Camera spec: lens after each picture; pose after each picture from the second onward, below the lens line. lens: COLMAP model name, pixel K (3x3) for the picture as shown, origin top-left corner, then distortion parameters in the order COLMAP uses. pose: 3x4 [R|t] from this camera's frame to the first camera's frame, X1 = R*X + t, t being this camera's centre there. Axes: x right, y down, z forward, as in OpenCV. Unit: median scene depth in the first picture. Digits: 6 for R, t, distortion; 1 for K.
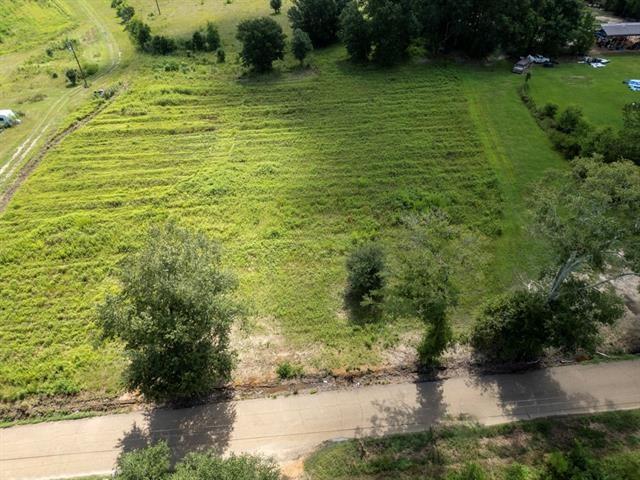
lens RADIAL K [[447.4, 0, 320.0], [0, 447.4, 240.0], [0, 0, 1]] dist [0.068434, -0.071001]
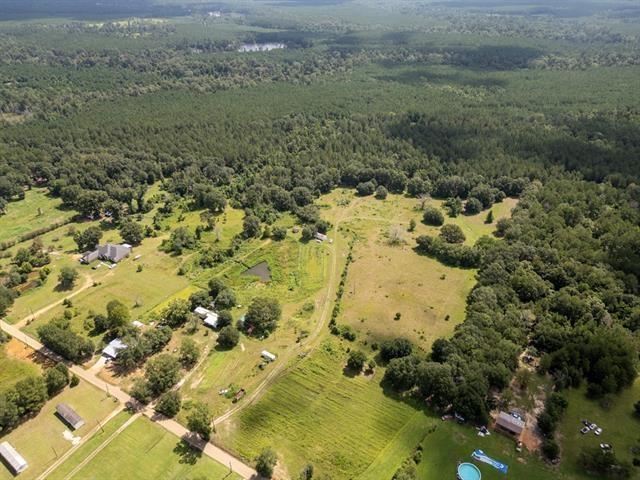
lens RADIAL K [[447.4, 0, 320.0], [0, 447.4, 240.0], [0, 0, 1]] dist [0.068434, -0.071001]
pose [[0.800913, 0.316187, -0.508491, 1.156858], [-0.387116, 0.921294, -0.036863, -1.254275], [0.456814, 0.226369, 0.860278, -2.181601]]
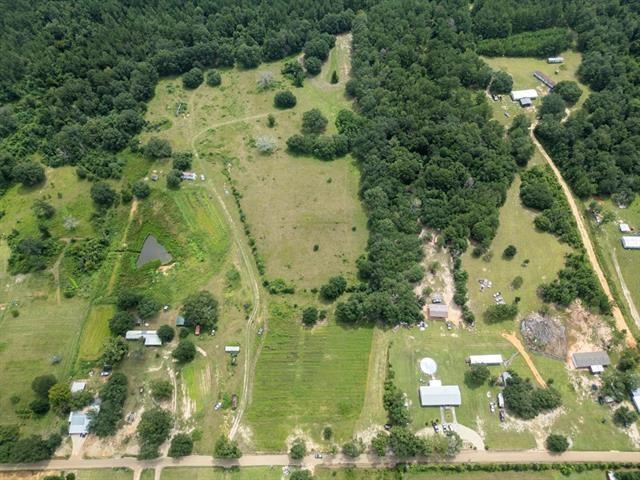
lens RADIAL K [[447.4, 0, 320.0], [0, 447.4, 240.0], [0, 0, 1]] dist [0.068434, -0.071001]
pose [[0.995643, 0.087731, -0.031588, -0.017791], [-0.071084, 0.933374, 0.351795, -2.721023], [0.060347, -0.348017, 0.935544, -2.257005]]
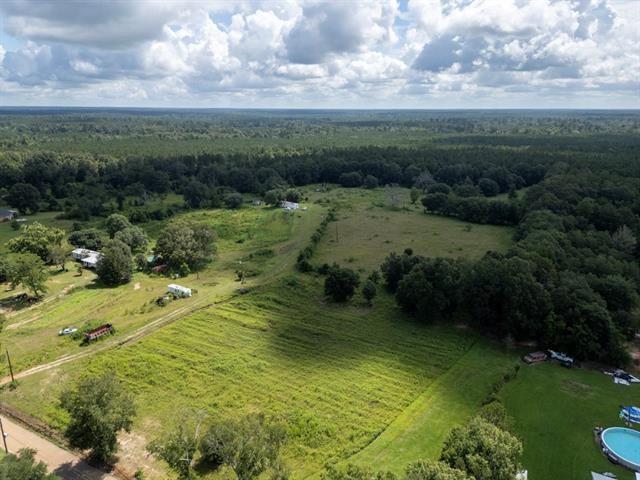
lens RADIAL K [[447.4, 0, 320.0], [0, 447.4, 240.0], [0, 0, 1]] dist [0.068434, -0.071001]
pose [[0.819510, 0.179957, -0.544077, 0.791861], [-0.378014, 0.883322, -0.277215, -0.183456], [0.430708, 0.432849, 0.791917, -0.321006]]
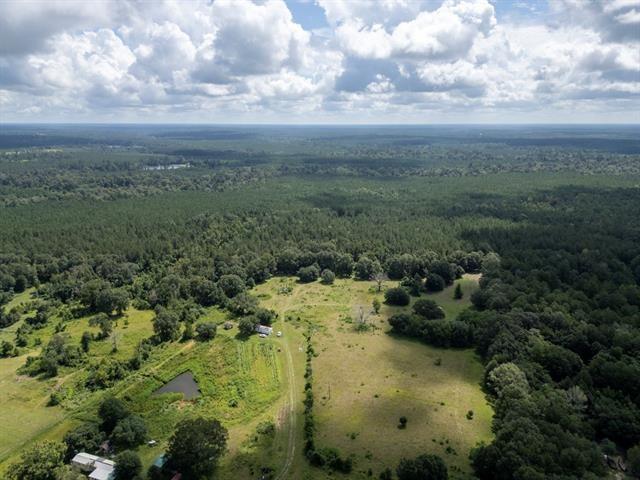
lens RADIAL K [[447.4, 0, 320.0], [0, 447.4, 240.0], [0, 0, 1]] dist [0.068434, -0.071001]
pose [[0.910019, 0.120513, -0.396664, 0.329564], [-0.274011, 0.892866, -0.357364, -0.891391], [0.311100, 0.433898, 0.845547, -1.109529]]
